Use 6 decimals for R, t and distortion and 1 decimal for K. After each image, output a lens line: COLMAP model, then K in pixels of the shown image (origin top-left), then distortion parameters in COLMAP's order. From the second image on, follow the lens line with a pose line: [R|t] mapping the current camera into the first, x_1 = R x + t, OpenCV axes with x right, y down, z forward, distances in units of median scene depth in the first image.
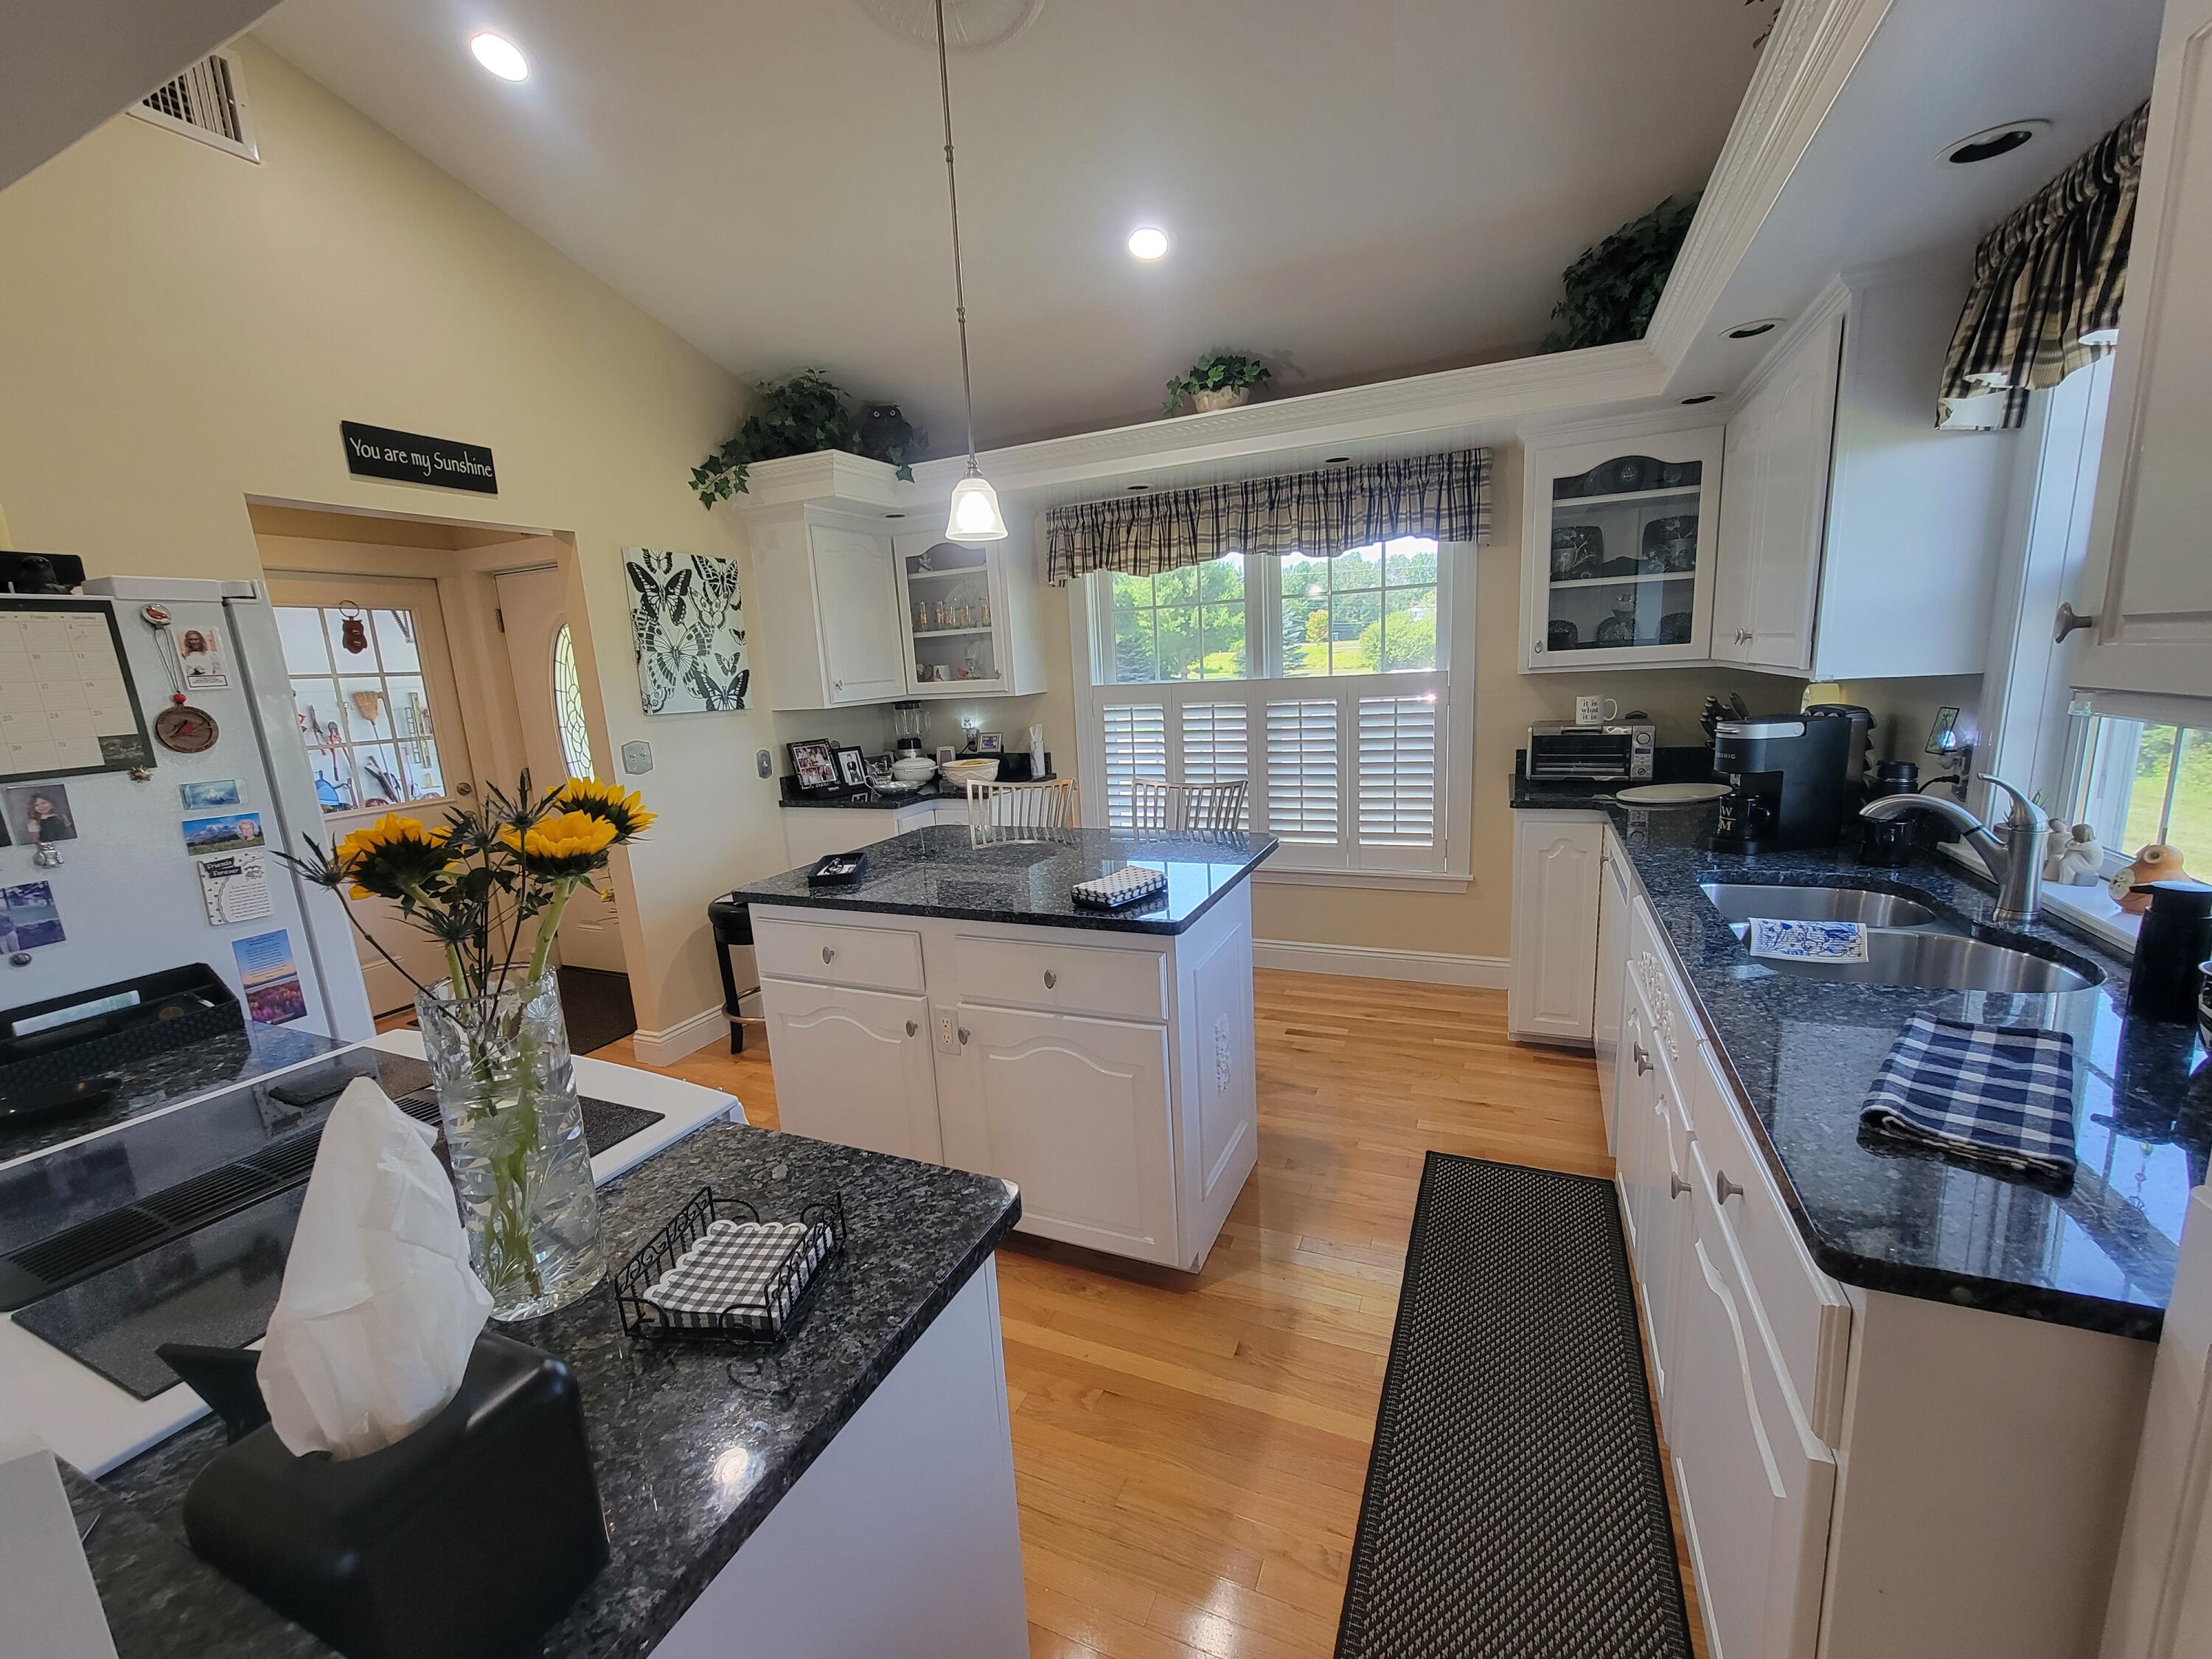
lens RADIAL K [[895.2, 0, 1107.4], [0, 895.2, 837.2], [0, 0, 1]] dist [0.001548, -0.000239]
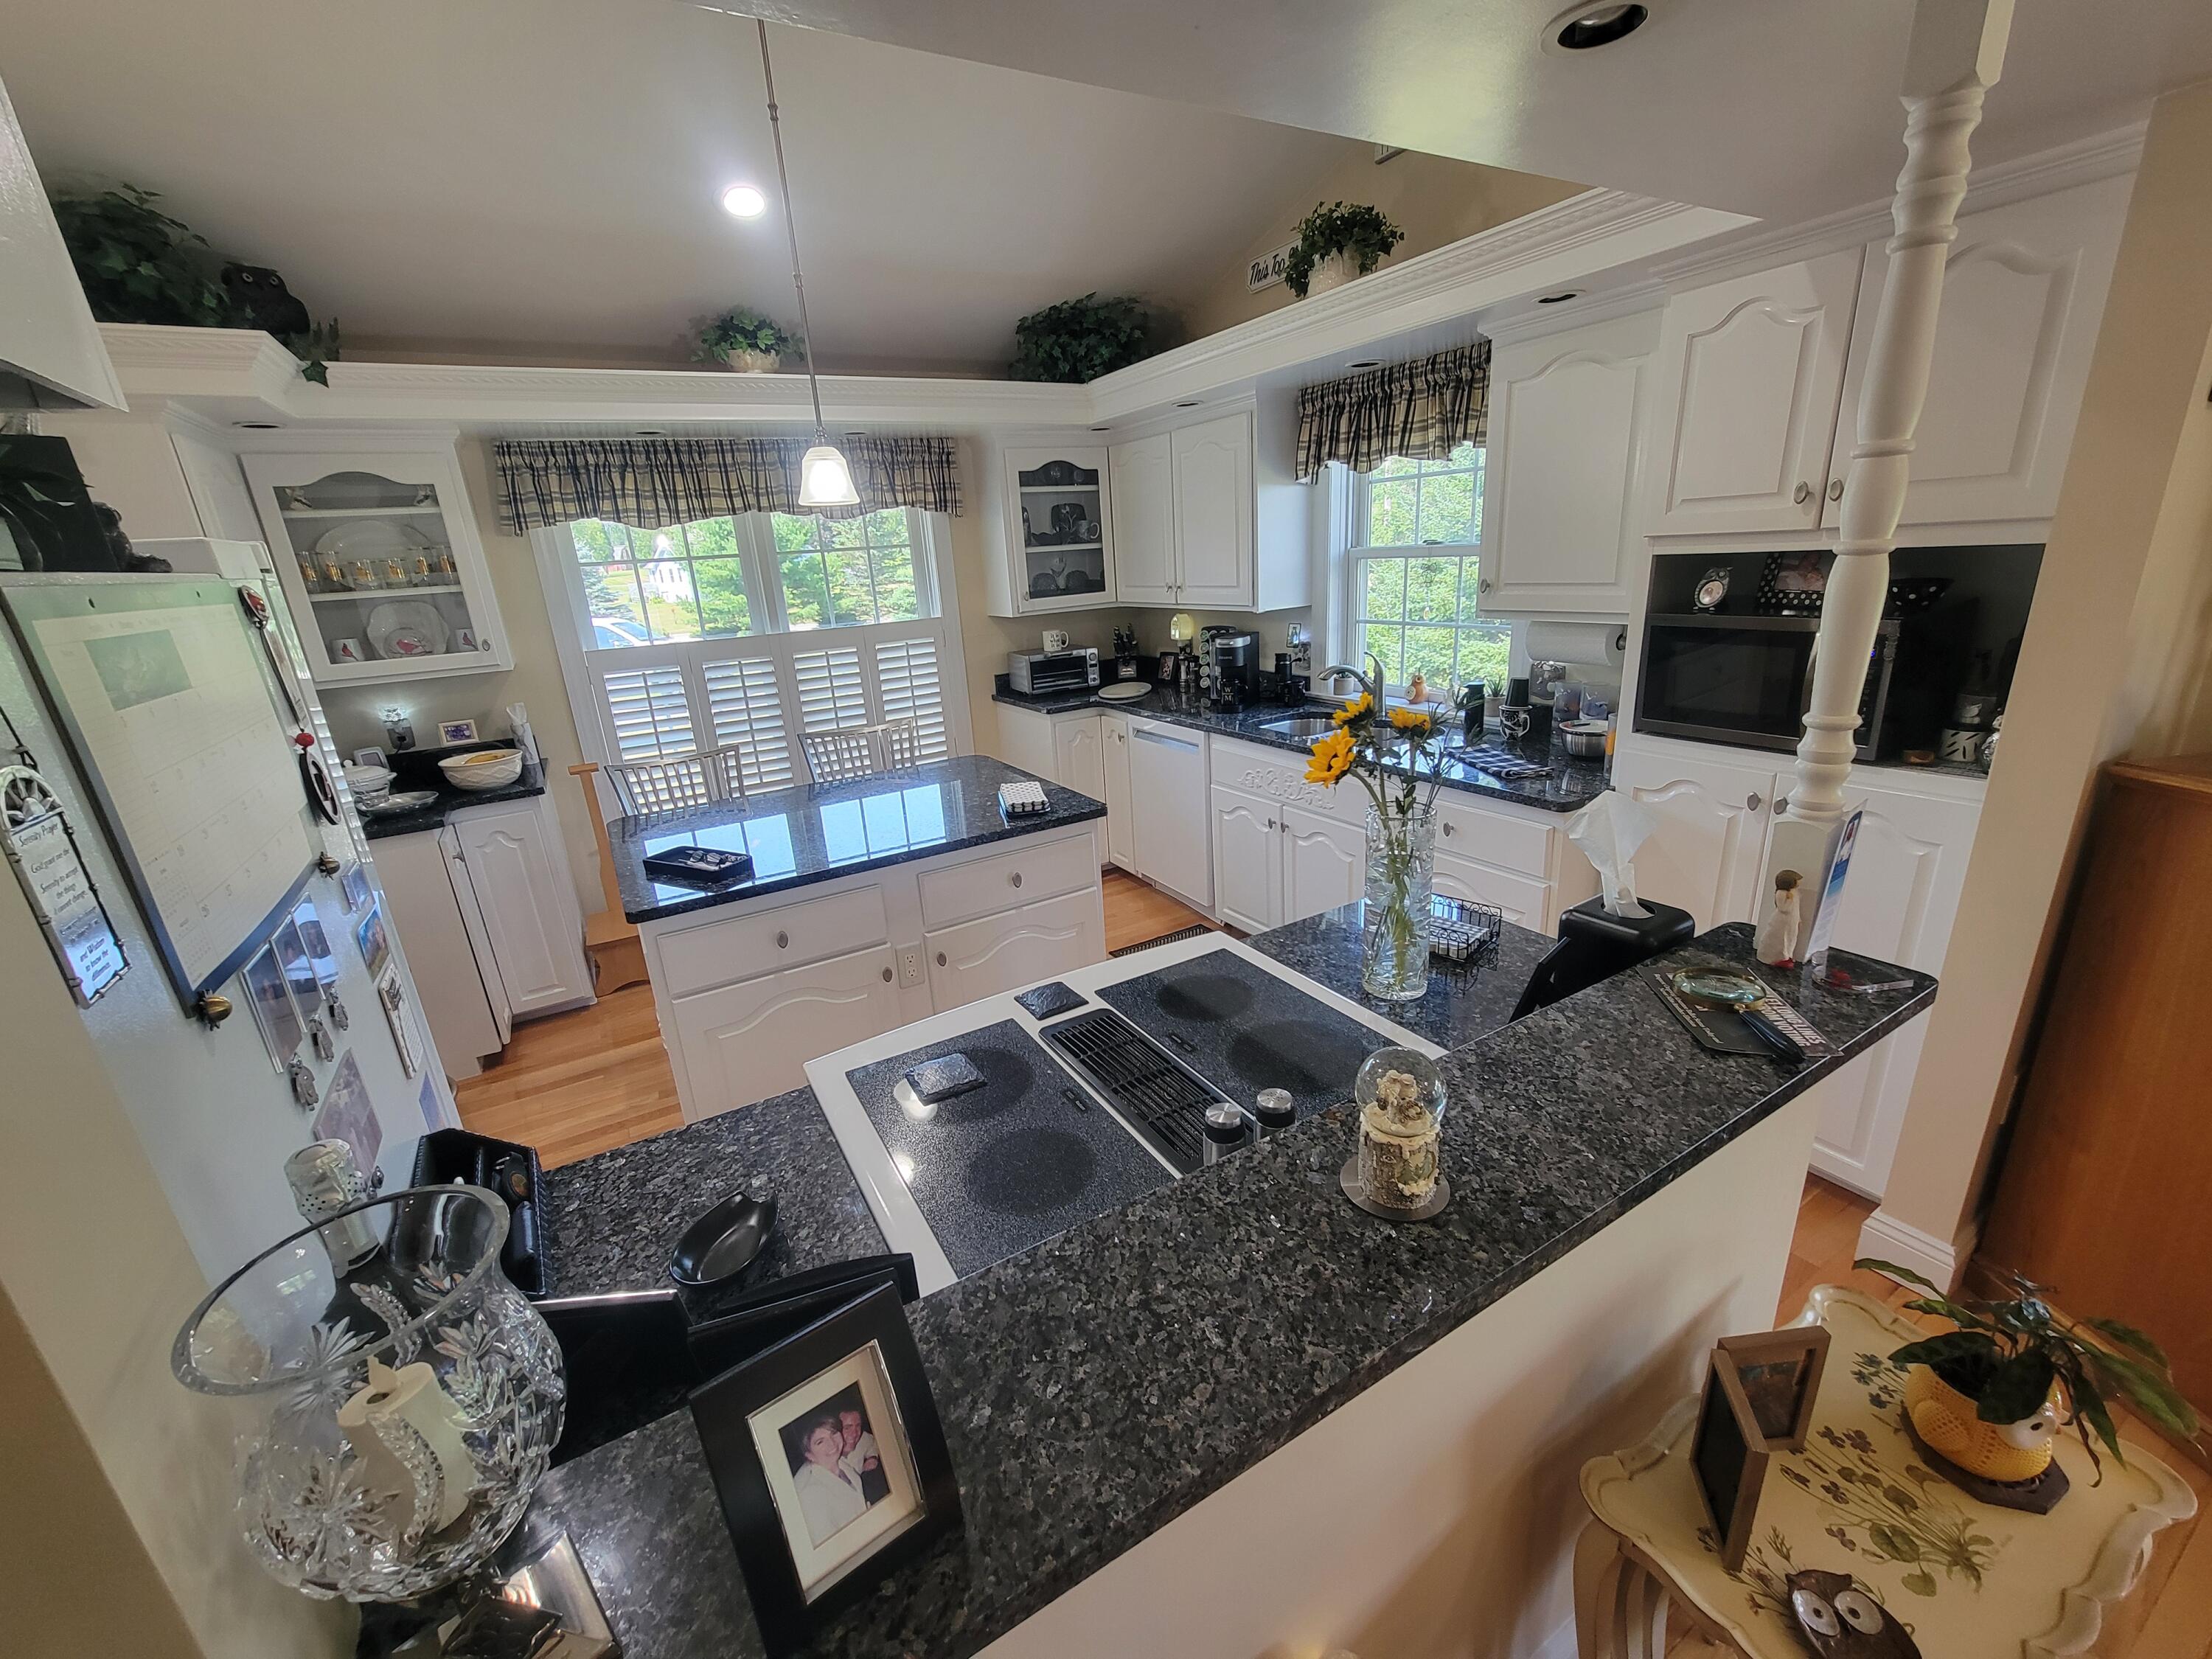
lens RADIAL K [[895.2, 0, 1107.7], [0, 895.2, 834.4], [0, 0, 1]] dist [0.001548, -0.000239]
pose [[0.583337, -0.230932, 0.778709, -0.537550], [0.186731, 0.971179, 0.148129, -0.035794], [-0.790474, 0.059000, 0.609647, 0.084005]]
